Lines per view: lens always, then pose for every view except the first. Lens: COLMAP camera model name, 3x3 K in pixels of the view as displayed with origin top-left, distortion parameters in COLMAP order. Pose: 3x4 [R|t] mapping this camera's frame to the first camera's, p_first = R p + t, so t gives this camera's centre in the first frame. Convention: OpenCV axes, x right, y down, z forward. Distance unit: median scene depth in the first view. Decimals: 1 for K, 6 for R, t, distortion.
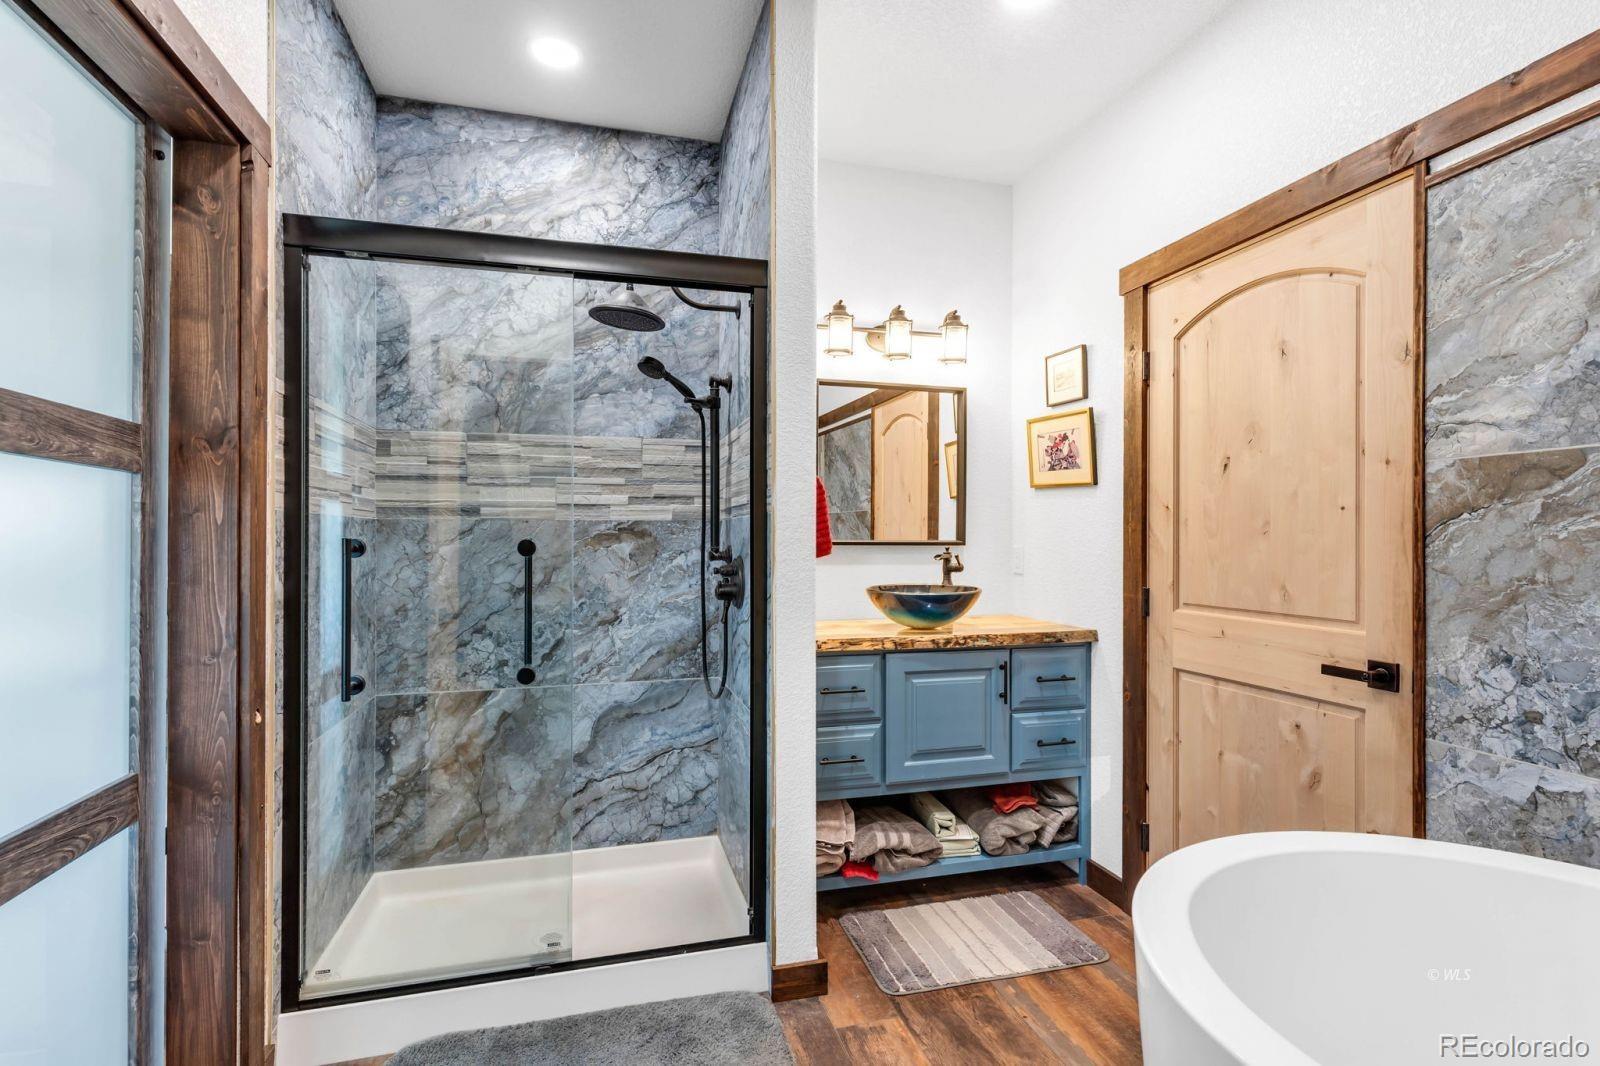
lens RADIAL K [[764.9, 0, 800.0], [0, 764.9, 533.0], [0, 0, 1]] dist [-0.000532, -0.000253]
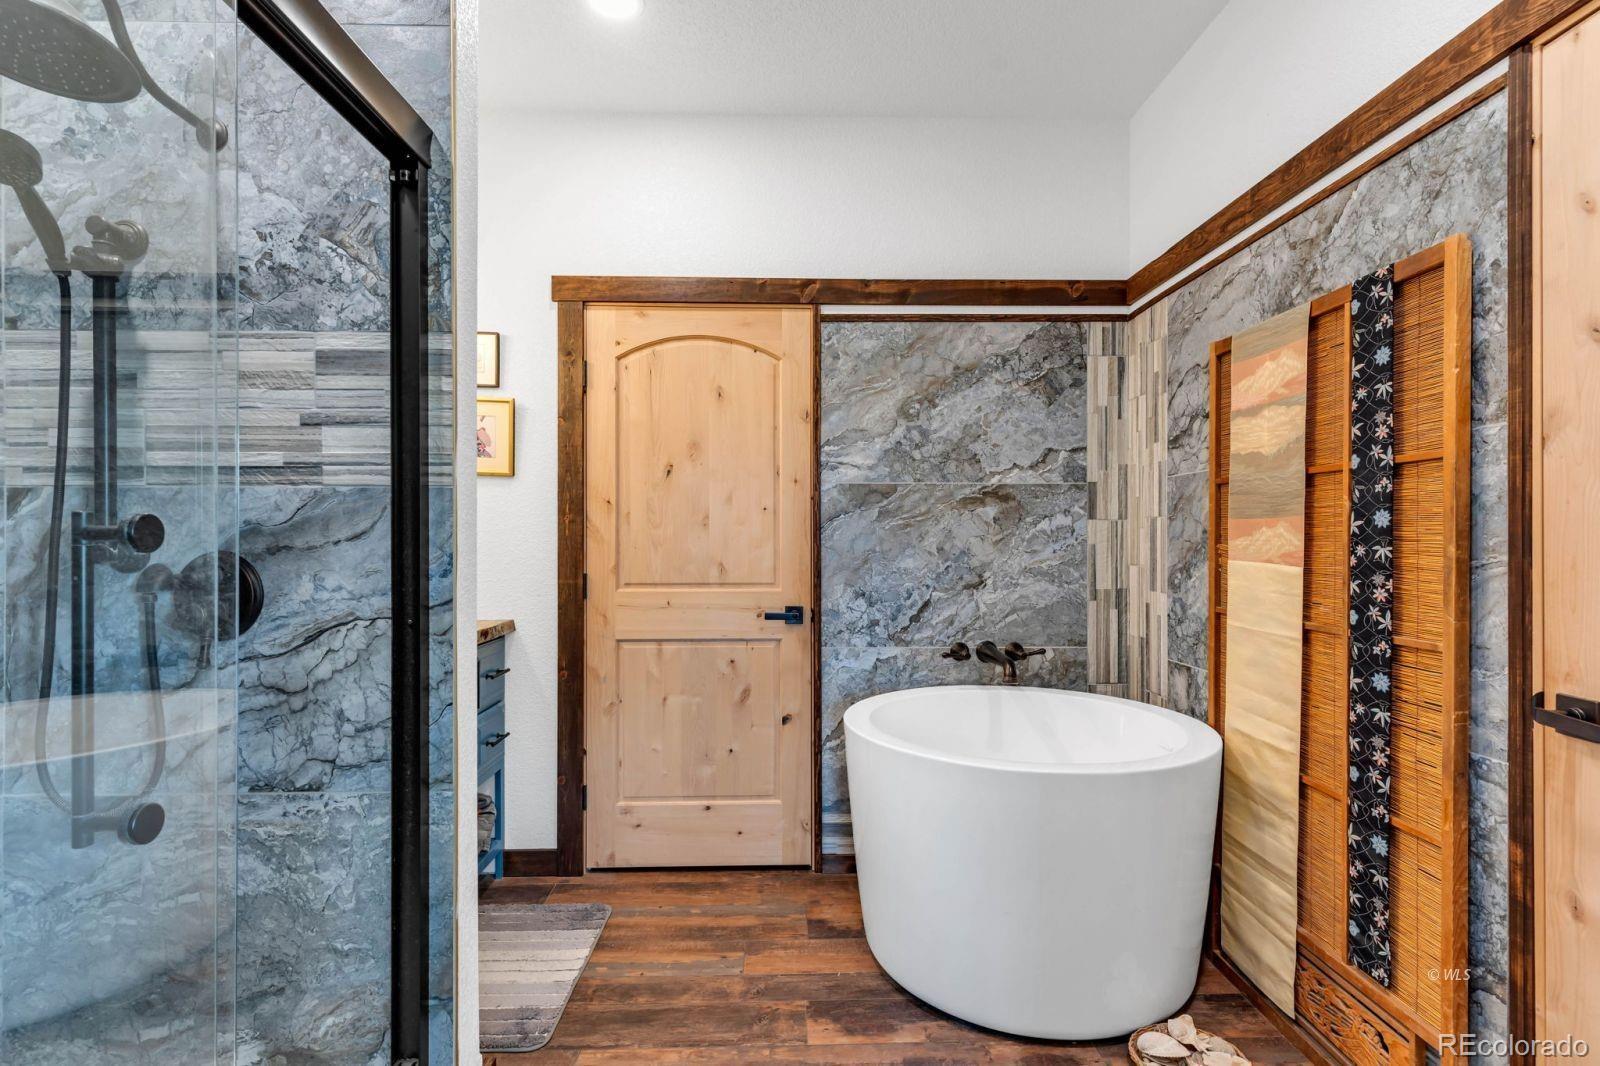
lens RADIAL K [[757.5, 0, 803.5], [0, 757.5, 539.8], [0, 0, 1]] dist [0.002170, 0.000072]
pose [[0.237268, 0.006499, 0.971422, -0.835946], [-0.006931, 0.999963, -0.004997, 0.040896], [-0.971419, -0.005548, 0.237304, 0.660182]]
